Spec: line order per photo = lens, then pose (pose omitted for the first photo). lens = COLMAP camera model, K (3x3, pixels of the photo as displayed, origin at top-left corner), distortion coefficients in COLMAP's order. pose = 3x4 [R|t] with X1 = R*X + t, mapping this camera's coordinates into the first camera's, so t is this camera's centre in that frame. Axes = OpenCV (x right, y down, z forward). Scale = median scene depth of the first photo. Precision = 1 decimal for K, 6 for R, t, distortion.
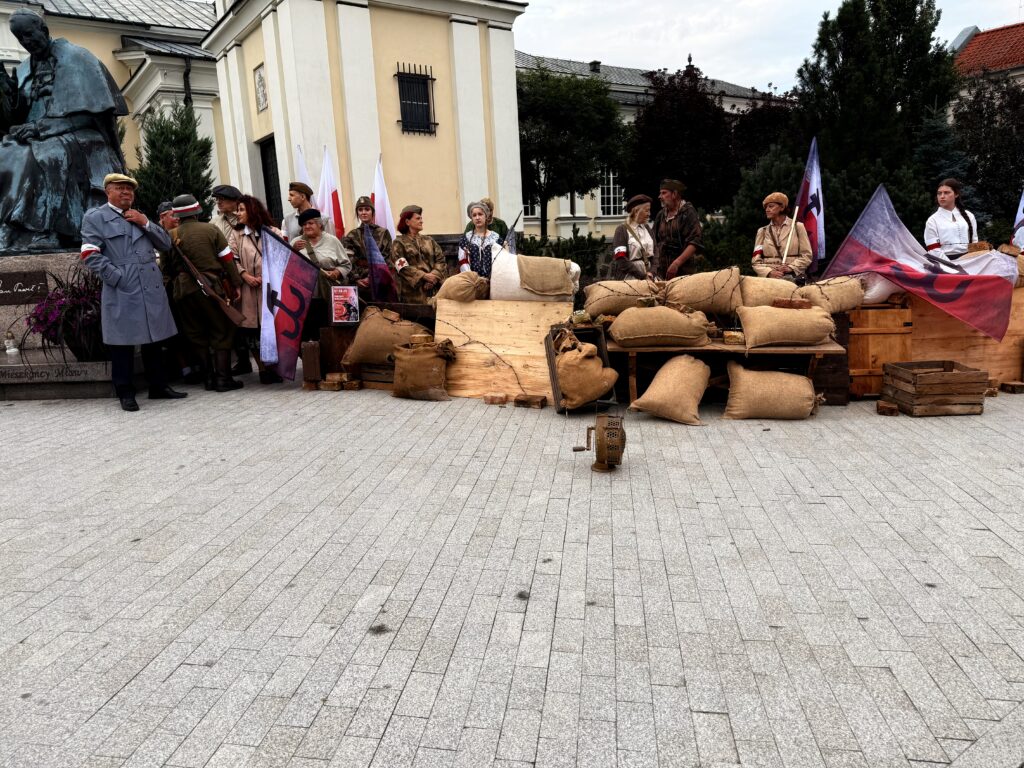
lens RADIAL K [[725.7, 0, 514.7], [0, 725.7, 390.8], [0, 0, 1]] dist [0.063229, -0.078230]
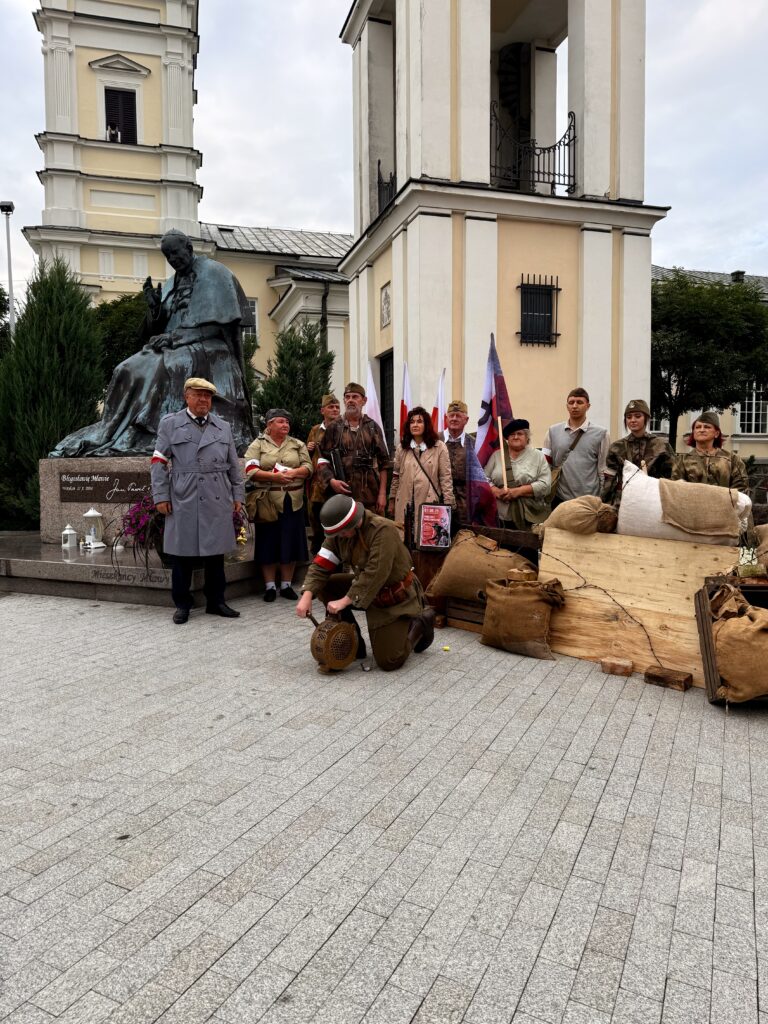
lens RADIAL K [[725.7, 0, 377.0], [0, 725.7, 511.1], [0, 0, 1]] dist [0.063229, -0.078230]
pose [[0.944810, 0.061874, -0.321723, -0.020702], [-0.100830, 0.989256, -0.105857, -0.032207], [0.311717, 0.132454, 0.940898, 0.143480]]
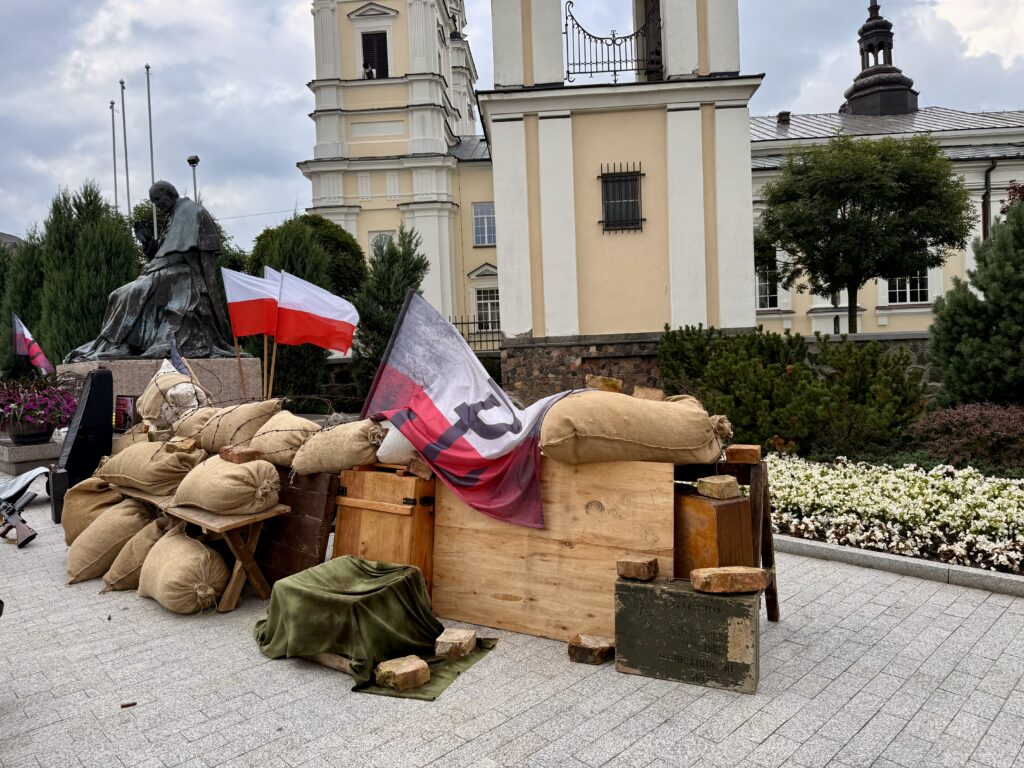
lens RADIAL K [[731.5, 0, 523.2], [0, 731.5, 372.2], [0, 0, 1]] dist [0.115746, -0.192409]
pose [[0.787302, 0.025899, -0.616024, 0.741491], [-0.114045, 0.987994, -0.104216, -0.107829], [0.605929, 0.152303, 0.780803, 0.397985]]
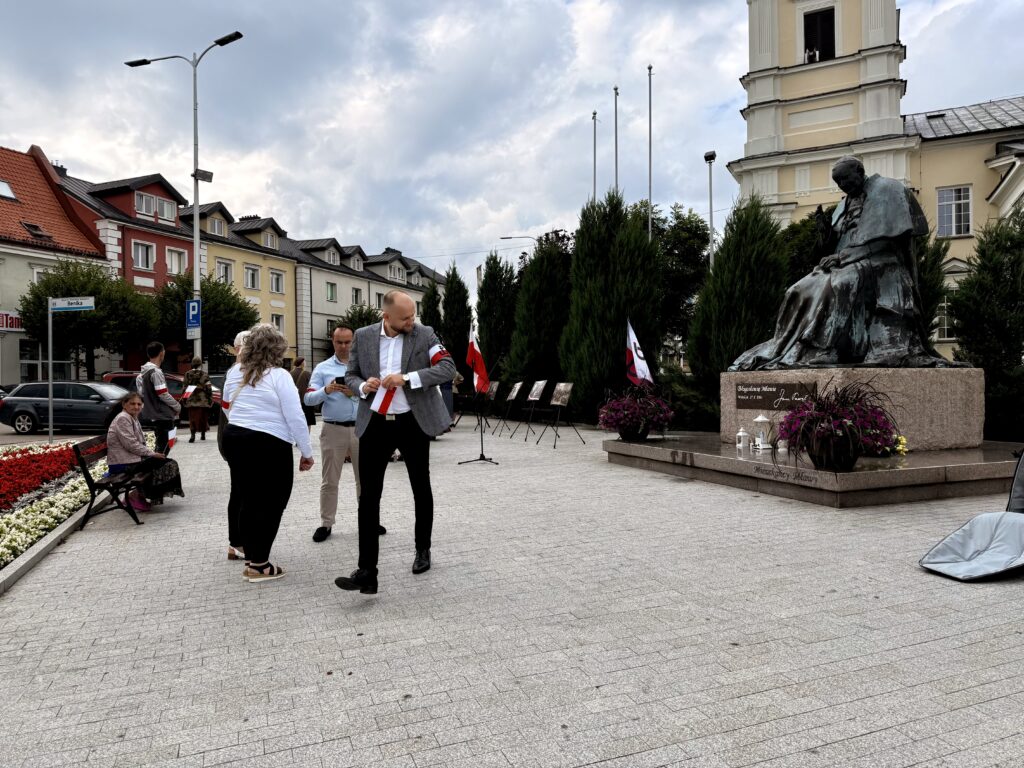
lens RADIAL K [[726.2, 0, 492.1], [0, 726.2, 388.0], [0, 0, 1]] dist [-0.001677, -0.003446]
pose [[0.455687, 0.049497, -0.888763, 0.111624], [-0.172966, 0.984345, -0.033863, -0.030917], [0.873173, 0.169157, 0.457115, 0.058190]]
